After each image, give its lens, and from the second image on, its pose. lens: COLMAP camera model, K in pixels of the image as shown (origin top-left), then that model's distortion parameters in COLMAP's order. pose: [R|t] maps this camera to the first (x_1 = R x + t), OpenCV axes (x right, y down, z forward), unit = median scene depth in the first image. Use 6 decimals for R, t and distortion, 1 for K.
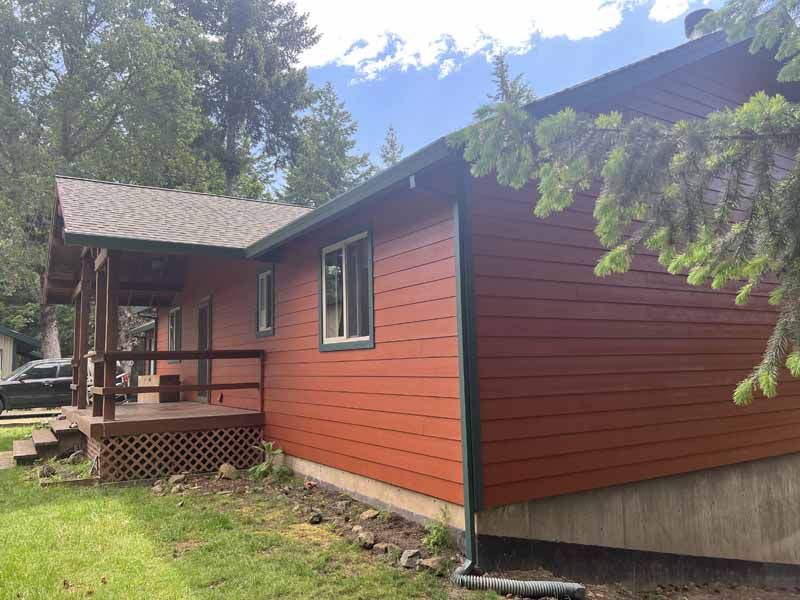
lens RADIAL K [[610.3, 0, 403.1], [0, 610.3, 297.9], [0, 0, 1]] dist [0.077436, -0.080809]
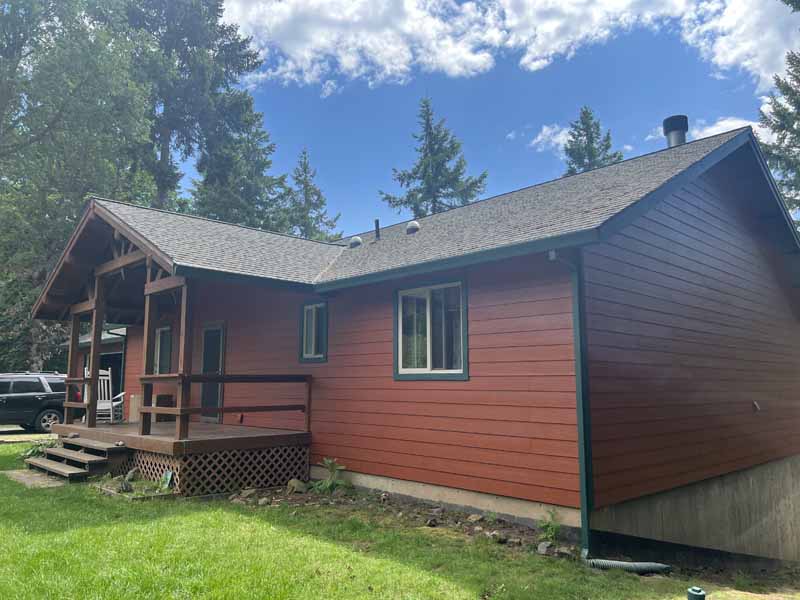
lens RADIAL K [[610.3, 0, 400.4], [0, 610.3, 304.3], [0, 0, 1]] dist [0.077436, -0.080809]
pose [[0.977969, 0.051057, 0.202412, -0.321246], [-0.046415, 0.998540, -0.027615, -0.020976], [-0.203526, 0.017612, 0.978911, -0.117196]]
